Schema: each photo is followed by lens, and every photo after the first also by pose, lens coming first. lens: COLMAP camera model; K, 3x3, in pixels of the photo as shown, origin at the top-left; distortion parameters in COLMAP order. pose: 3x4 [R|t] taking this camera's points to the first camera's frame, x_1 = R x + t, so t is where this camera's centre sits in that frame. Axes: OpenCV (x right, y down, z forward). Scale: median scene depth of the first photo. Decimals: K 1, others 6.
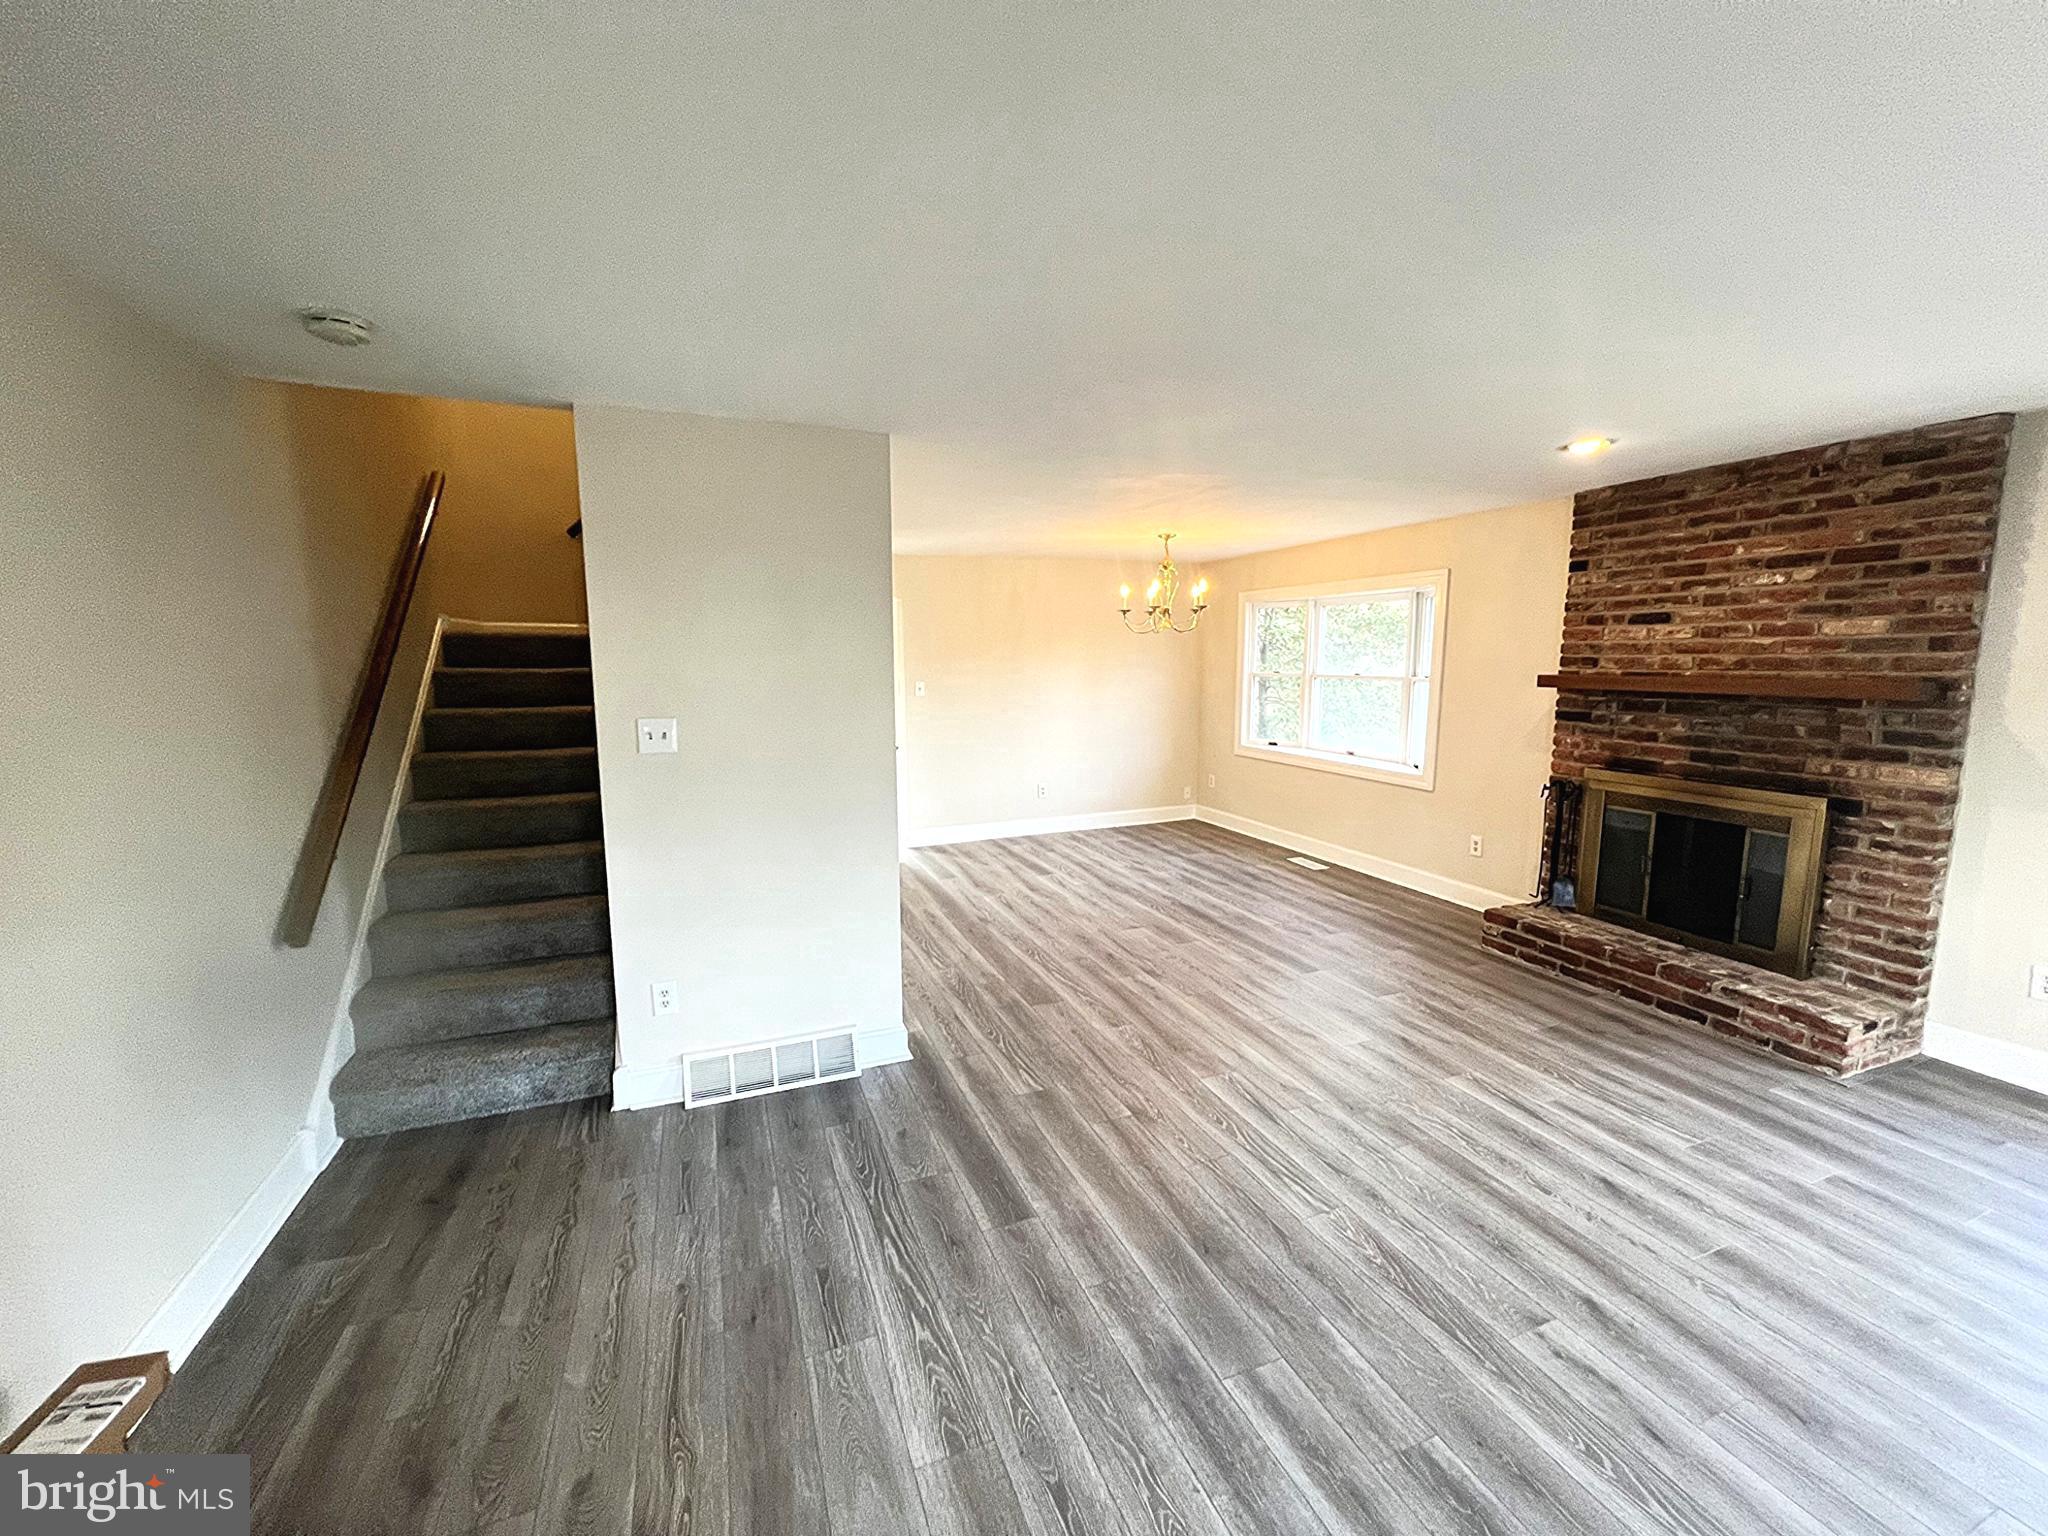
lens RADIAL K [[816.1, 0, 1013.8], [0, 816.1, 763.1], [0, 0, 1]] dist [-0.001422, -0.000458]
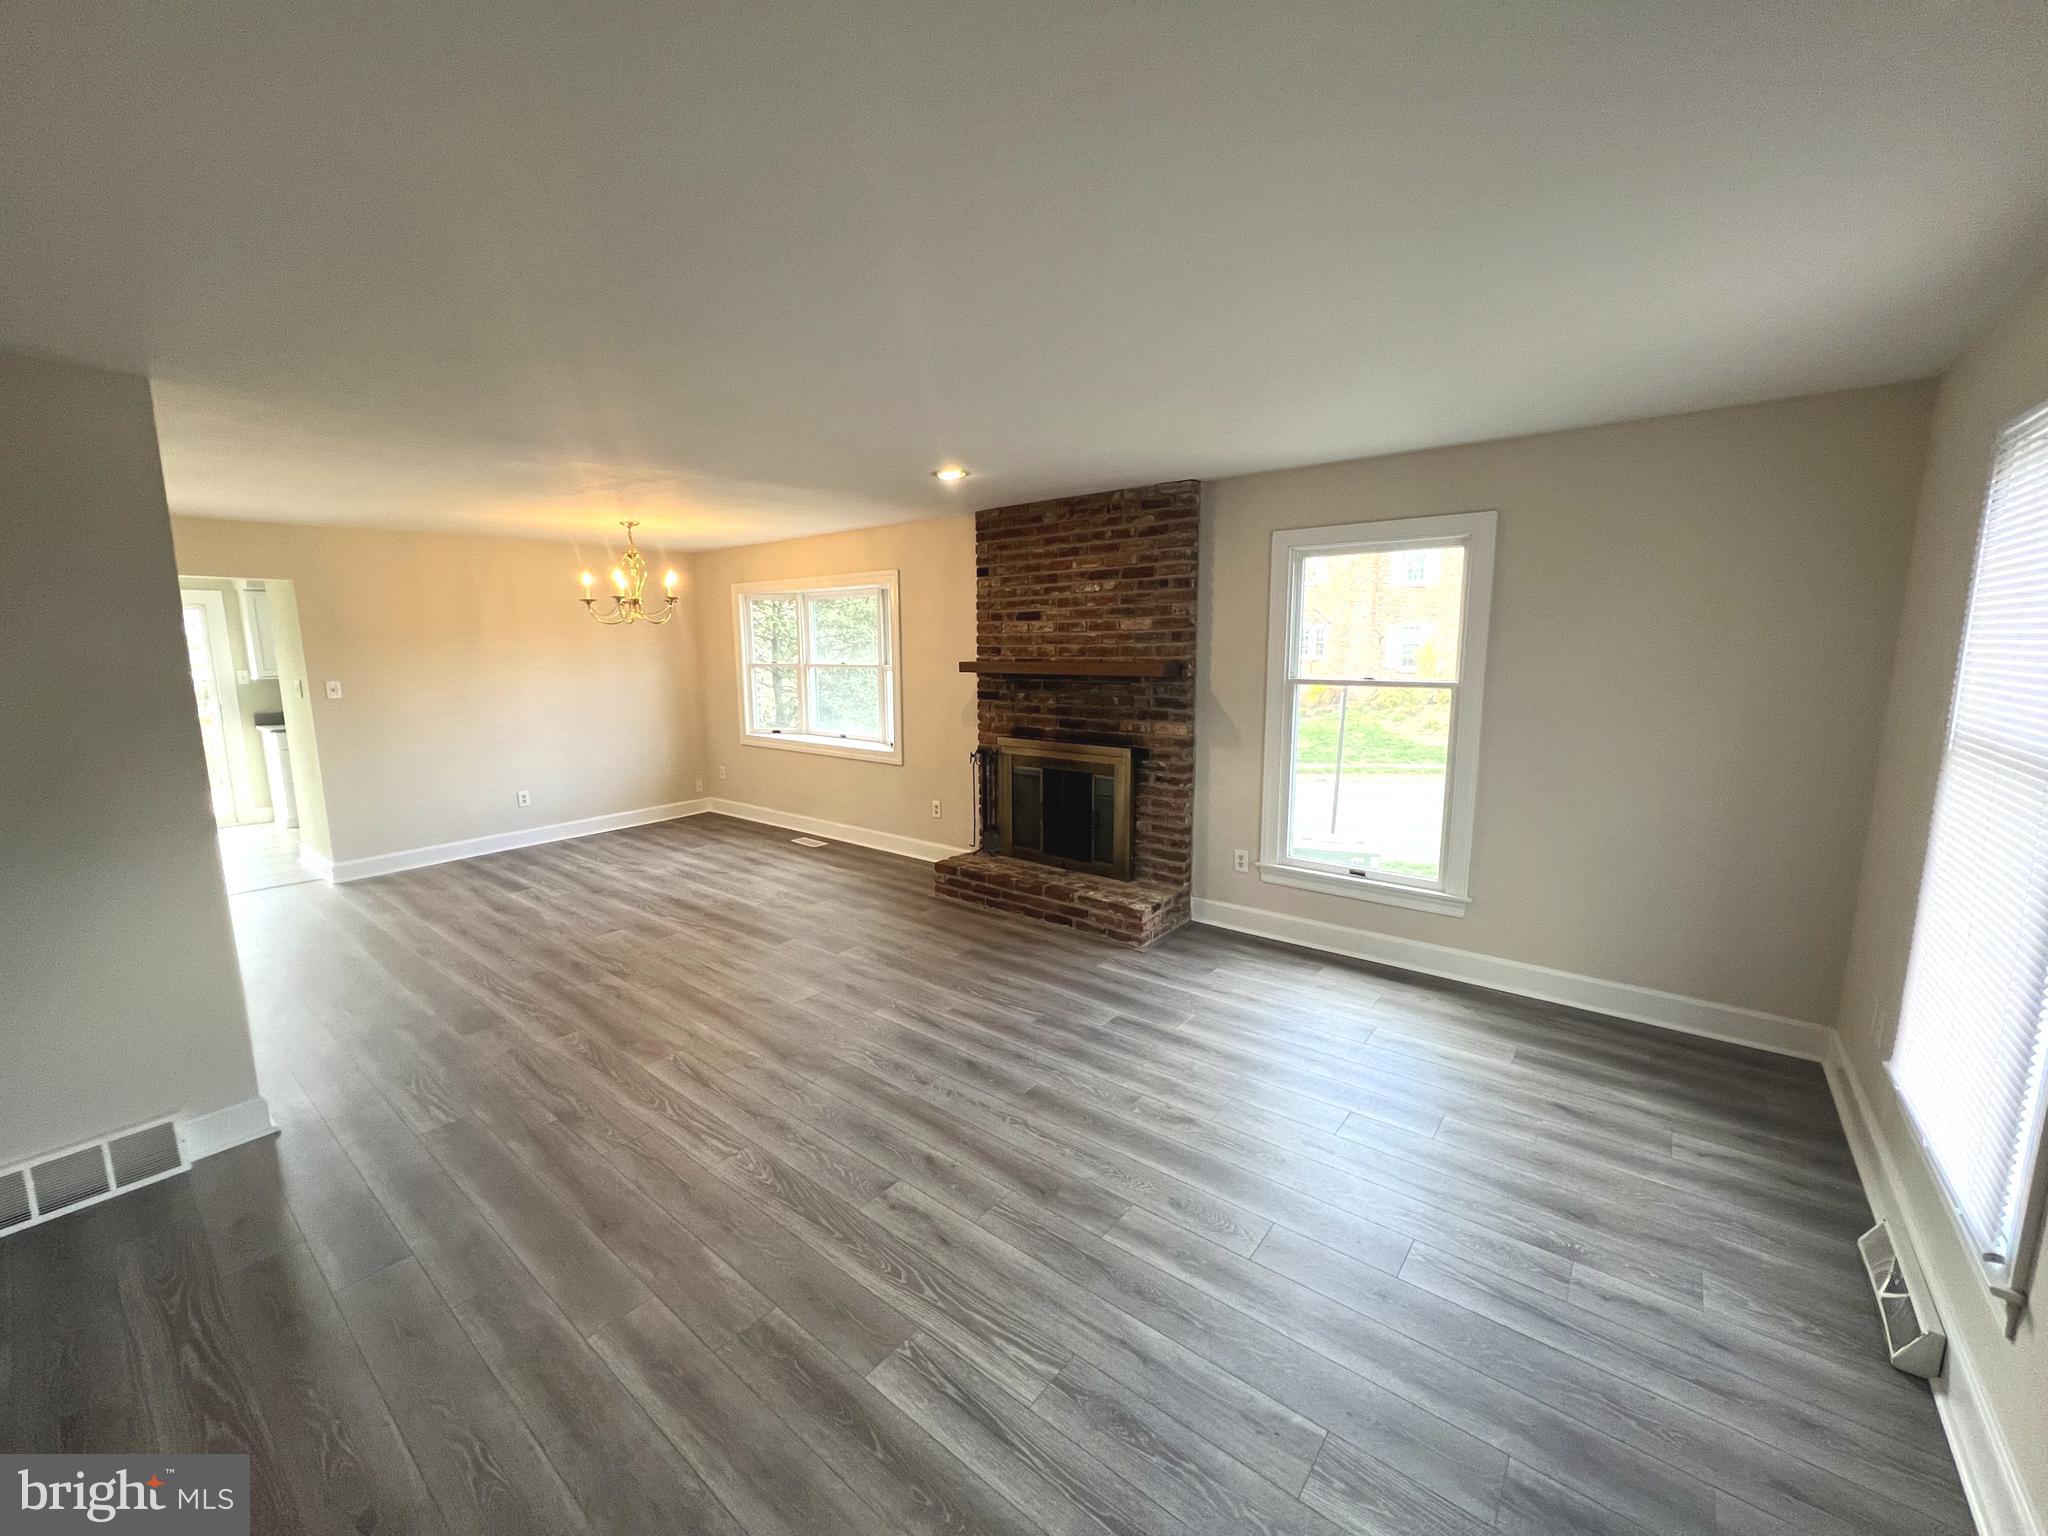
lens RADIAL K [[816.1, 0, 1016.3], [0, 816.1, 761.1], [0, 0, 1]] dist [-0.001422, -0.000458]
pose [[0.868243, -0.075033, 0.490432, 0.141467], [0.070183, 0.997132, 0.028306, 0.010837], [-0.491150, 0.009843, 0.871020, -0.101480]]
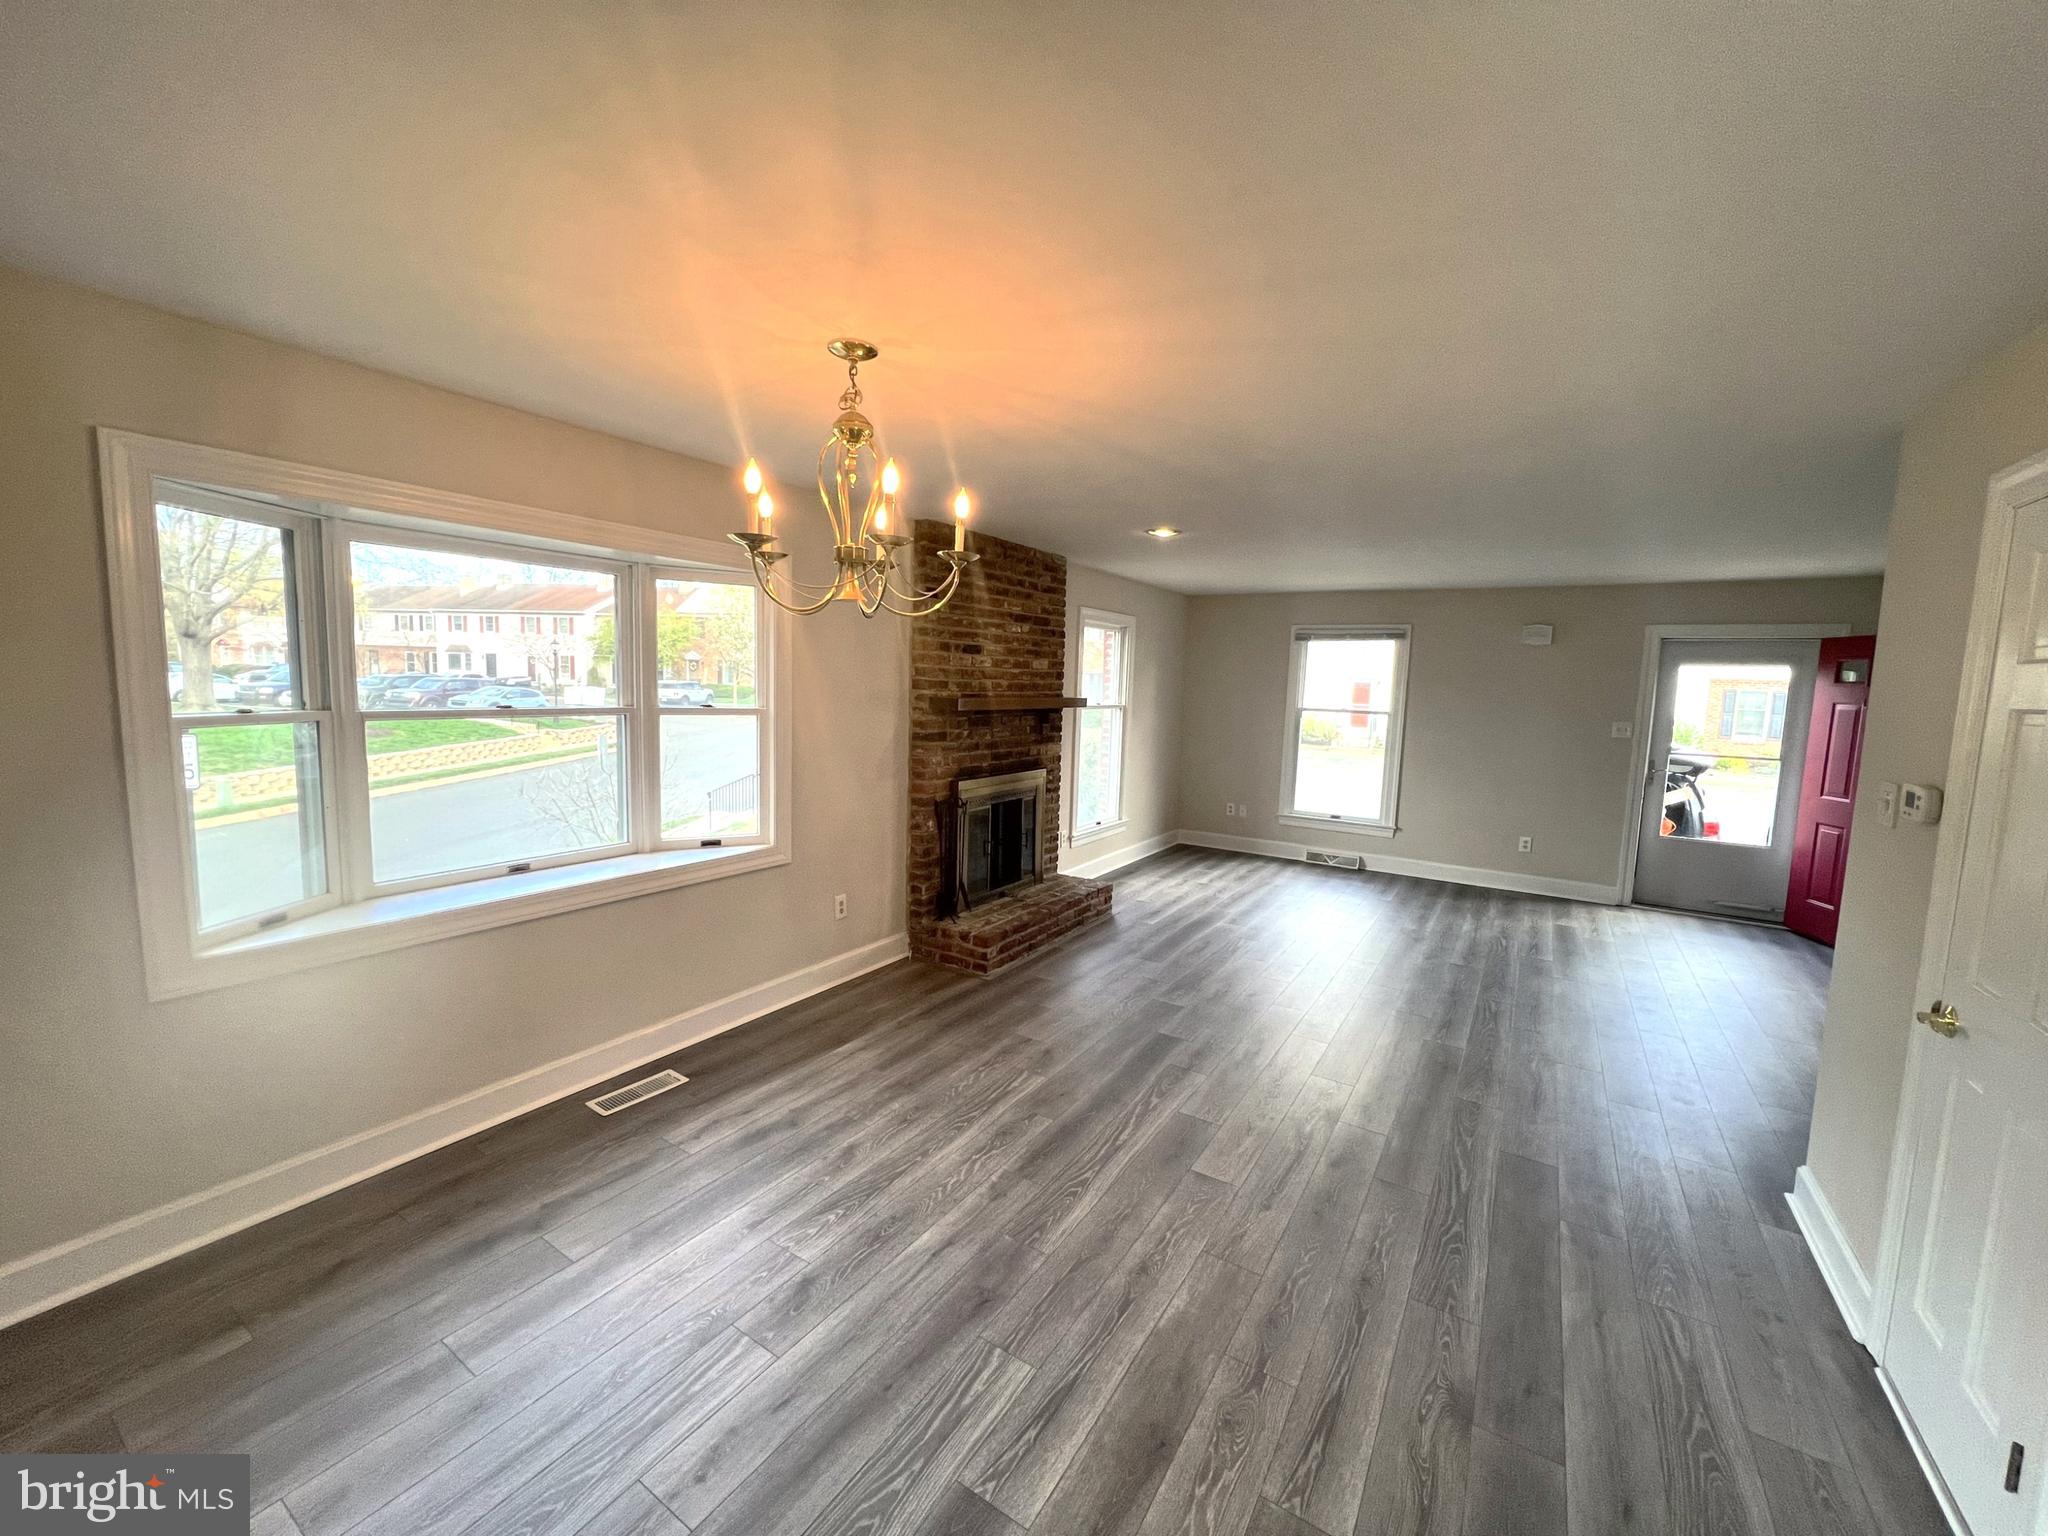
lens RADIAL K [[816.1, 0, 1013.3], [0, 816.1, 758.0], [0, 0, 1]] dist [-0.001422, -0.000458]
pose [[-0.587361, -0.089373, 0.804375, -0.262898], [0.081454, 0.982310, 0.168622, -0.243319], [-0.805216, 0.164561, -0.569690, 1.858761]]
